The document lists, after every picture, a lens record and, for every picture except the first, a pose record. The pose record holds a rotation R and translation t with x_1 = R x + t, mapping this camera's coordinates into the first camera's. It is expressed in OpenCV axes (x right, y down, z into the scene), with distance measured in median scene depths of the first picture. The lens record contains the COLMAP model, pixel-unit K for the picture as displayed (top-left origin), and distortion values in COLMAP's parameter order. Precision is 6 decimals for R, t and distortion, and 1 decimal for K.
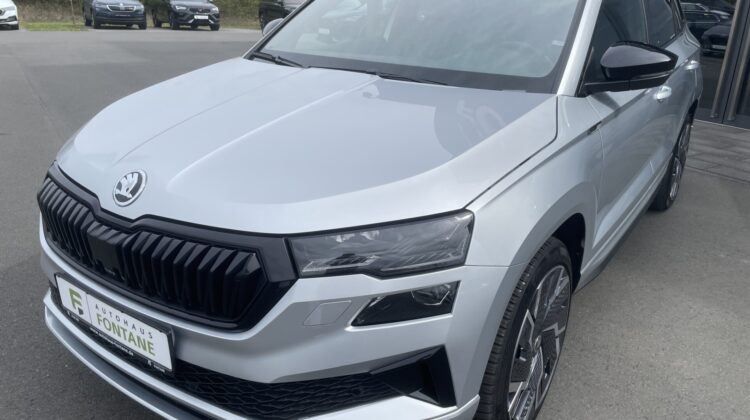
lens RADIAL K [[575.1, 0, 382.9], [0, 575.1, 211.0], [0, 0, 1]] dist [0.066824, -0.107672]
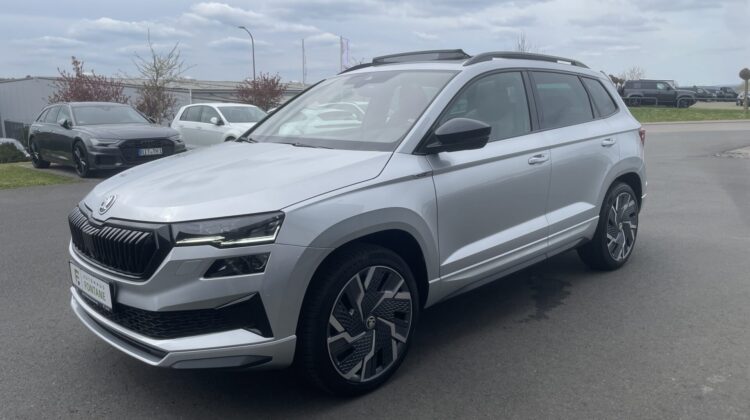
lens RADIAL K [[575.1, 0, 379.4], [0, 575.1, 204.0], [0, 0, 1]] dist [0.066824, -0.107672]
pose [[0.981051, -0.007265, -0.193612, 0.692244], [-0.029058, 0.982477, -0.184106, 0.254005], [0.191557, 0.186243, 0.963649, -0.502076]]
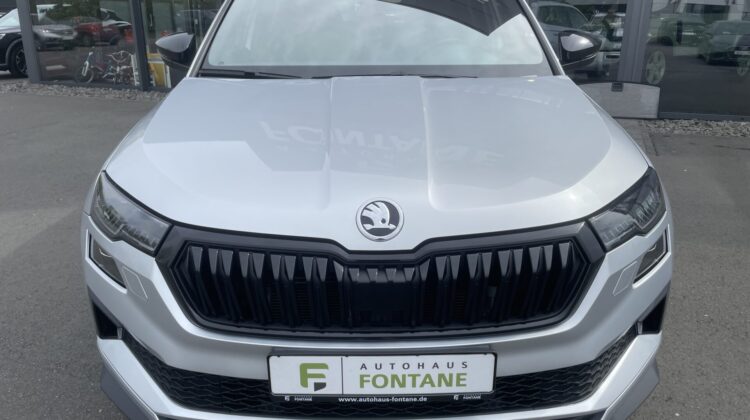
lens RADIAL K [[575.1, 0, 375.3], [0, 575.1, 207.0], [0, 0, 1]] dist [0.066824, -0.107672]
pose [[0.809319, -0.219951, 0.544632, -0.931544], [0.230087, 0.971855, 0.050579, -0.105896], [-0.540428, 0.084378, 0.837149, 0.277230]]
